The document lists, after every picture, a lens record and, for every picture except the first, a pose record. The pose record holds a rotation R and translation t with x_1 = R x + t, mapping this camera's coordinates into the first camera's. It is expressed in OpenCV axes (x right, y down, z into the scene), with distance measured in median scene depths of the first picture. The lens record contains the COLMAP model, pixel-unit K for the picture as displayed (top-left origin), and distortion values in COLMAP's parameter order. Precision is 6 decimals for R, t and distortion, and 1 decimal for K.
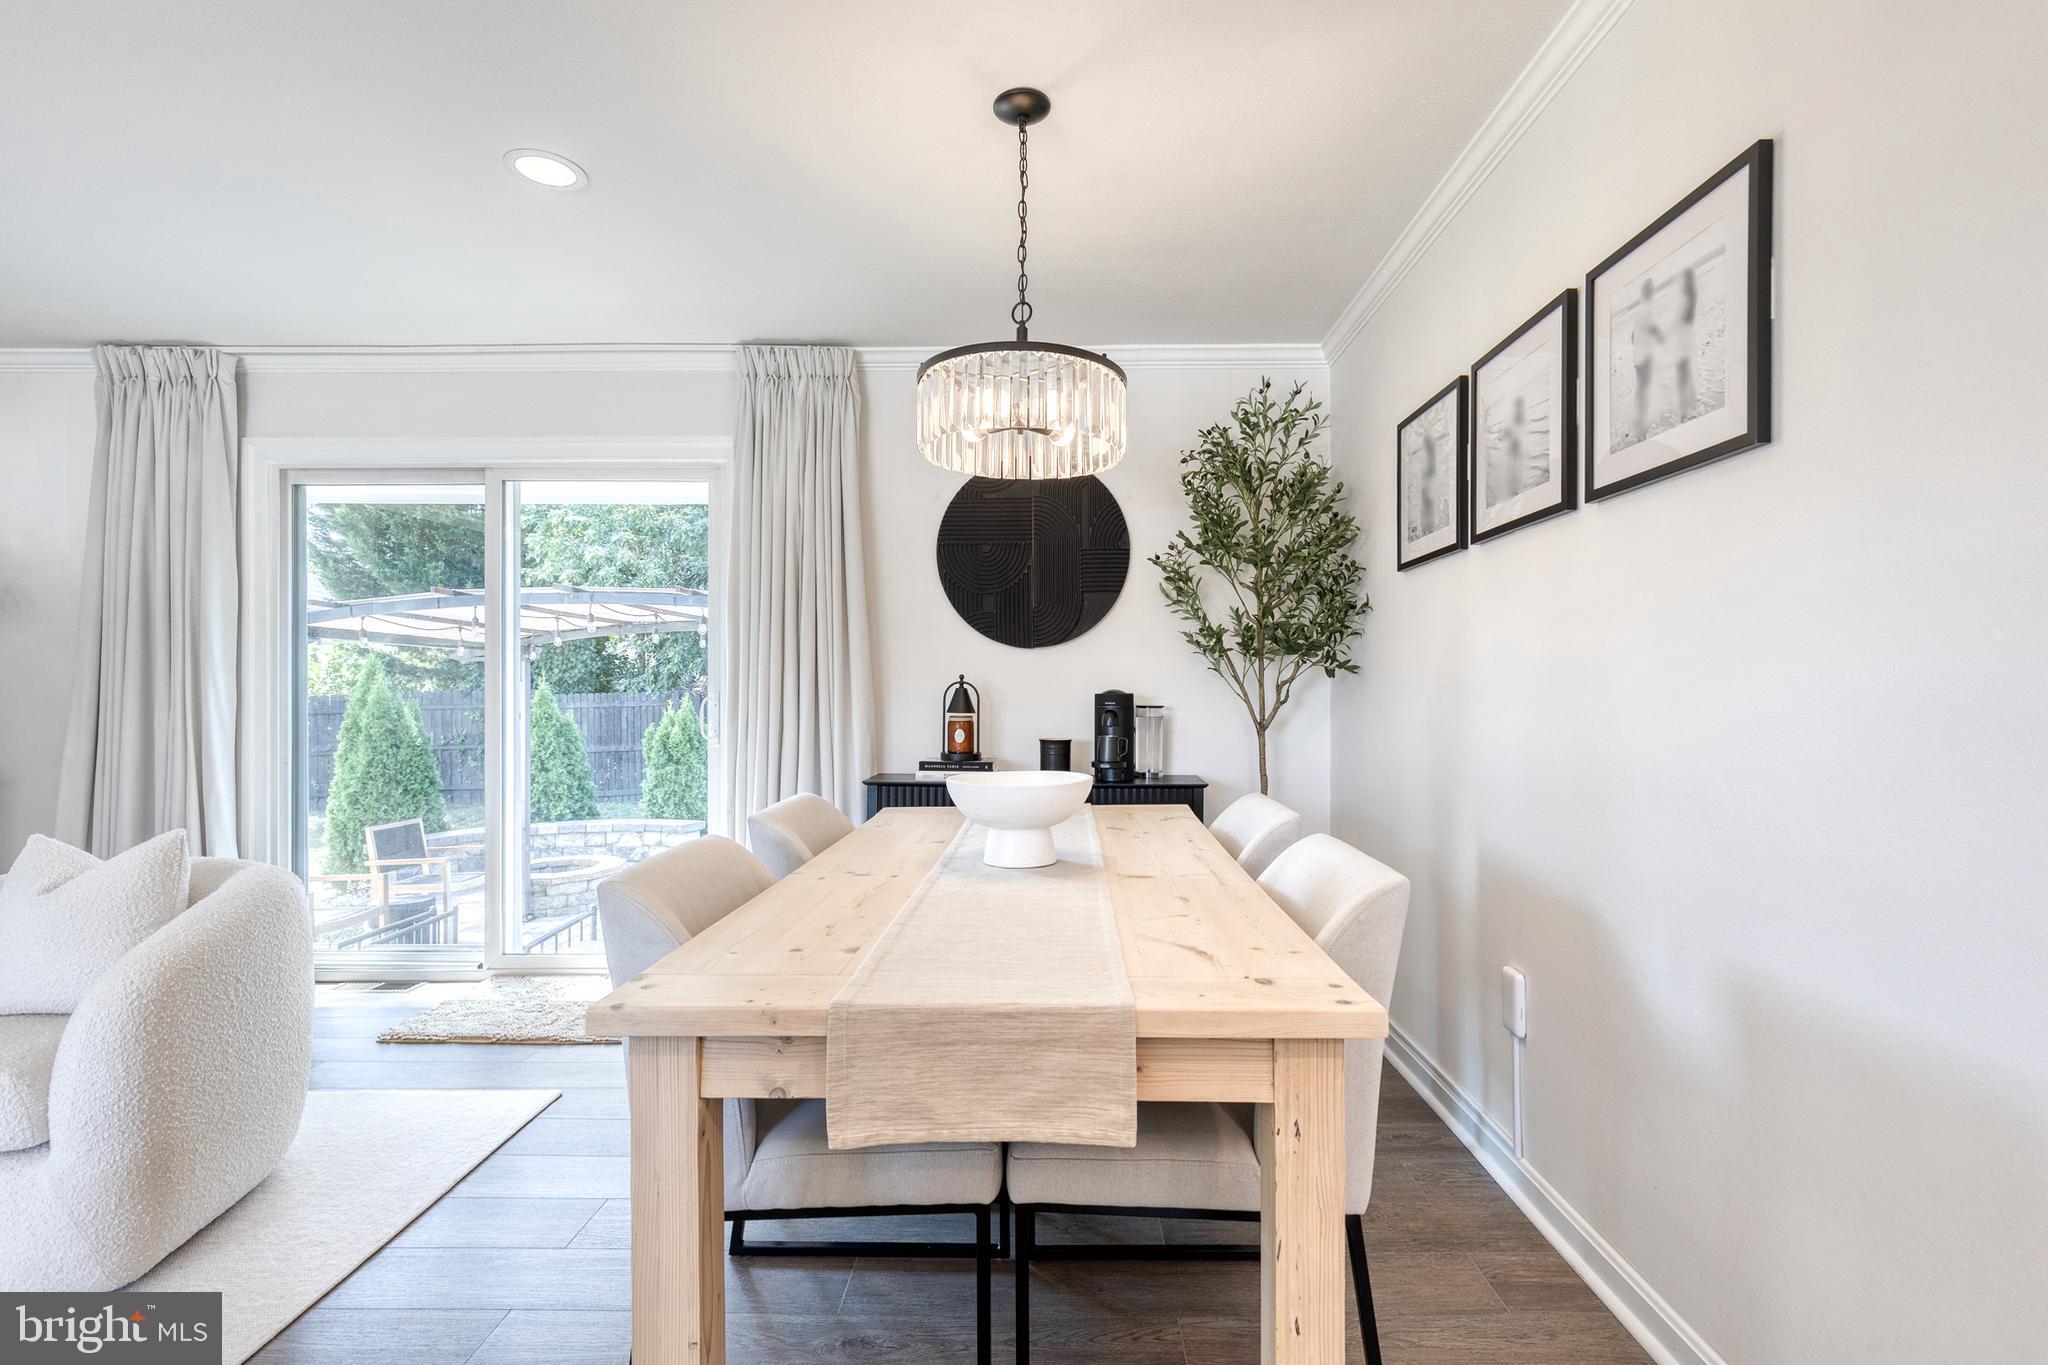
lens RADIAL K [[931.3, 0, 1034.5], [0, 931.3, 691.1], [0, 0, 1]] dist [0.011583, -0.001861]
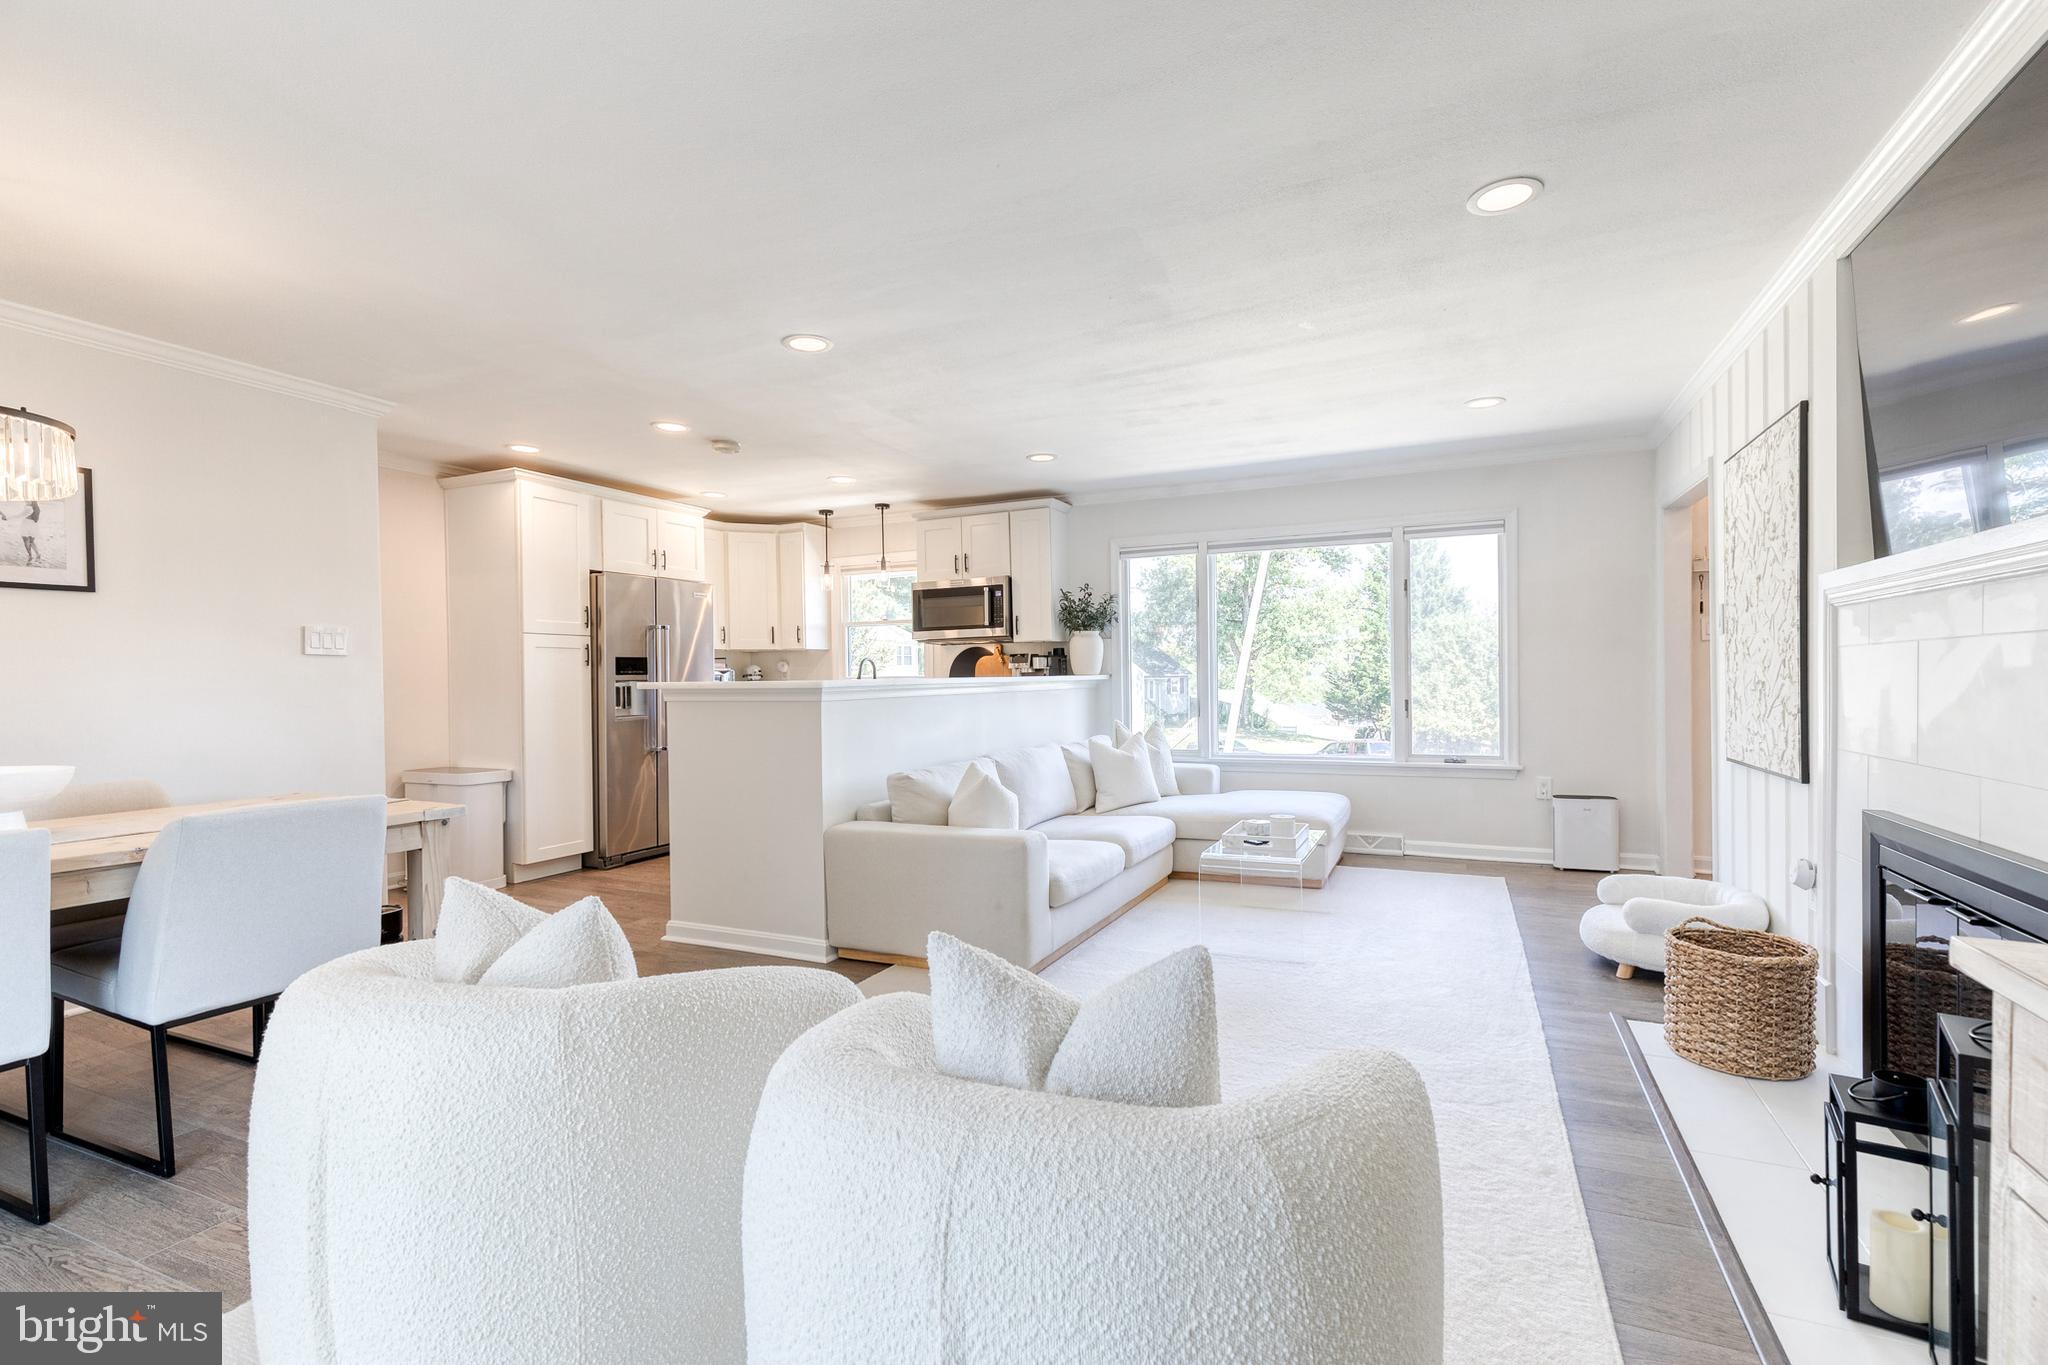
lens RADIAL K [[931.3, 0, 1037.0], [0, 931.3, 690.2], [0, 0, 1]] dist [0.011583, -0.001861]
pose [[-0.920039, 0.005943, 0.391781, -1.032274], [0.013231, 0.999786, 0.015906, -0.004044], [-0.391603, 0.019818, -0.919921, 0.958035]]
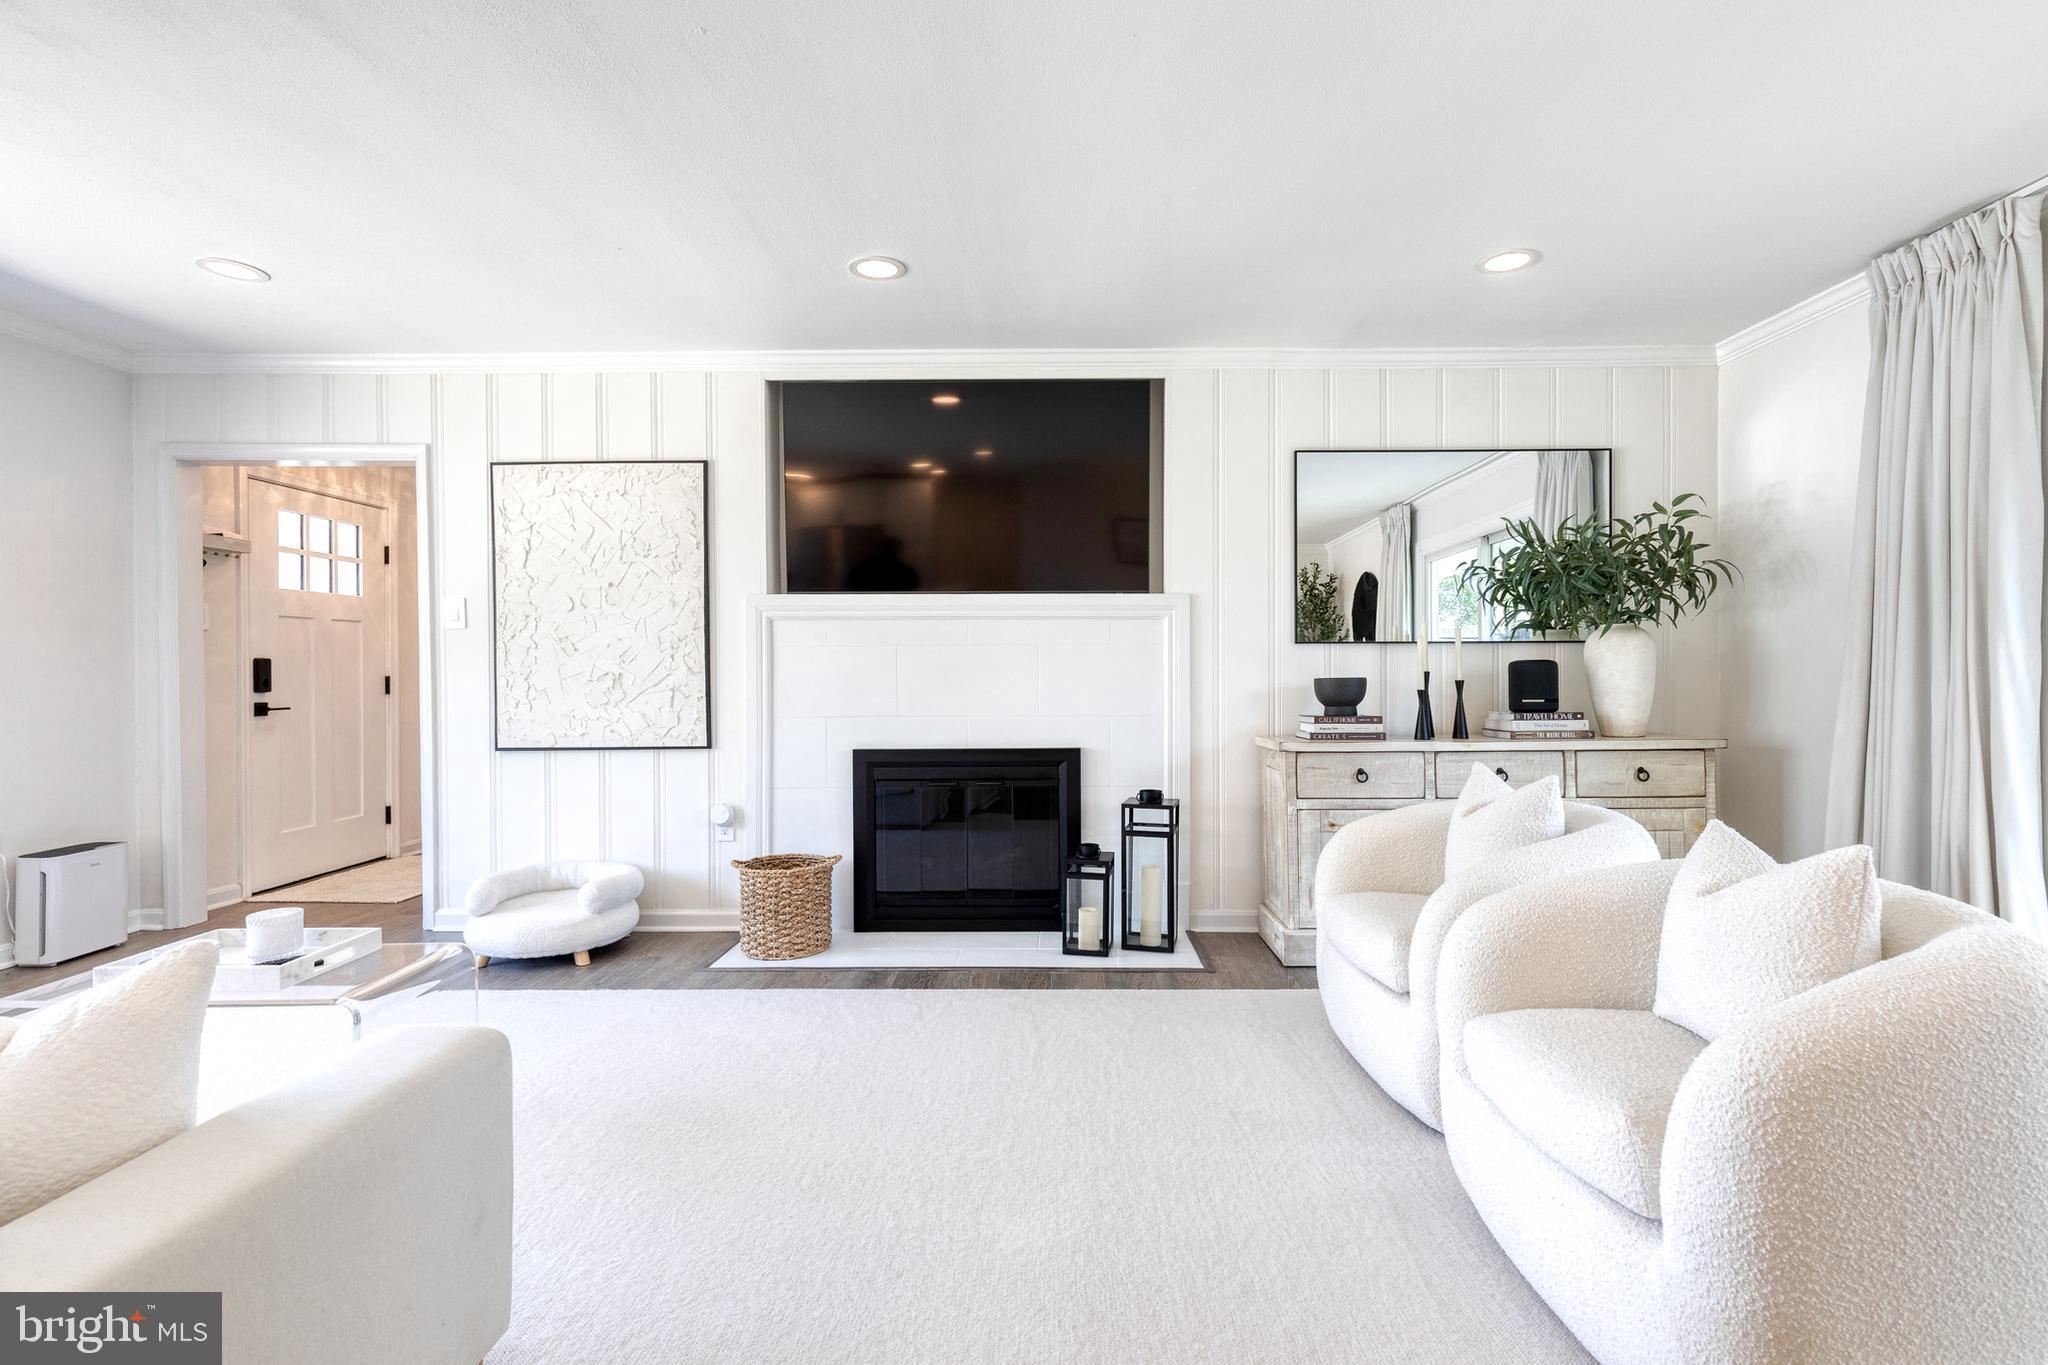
lens RADIAL K [[931.3, 0, 1062.5], [0, 931.3, 674.9], [0, 0, 1]] dist [0.011583, -0.001861]
pose [[0.015709, 0.004193, -0.999868, -0.153902], [0.002133, 0.999989, 0.004227, 0.011810], [0.999874, -0.002199, 0.015700, 0.268696]]
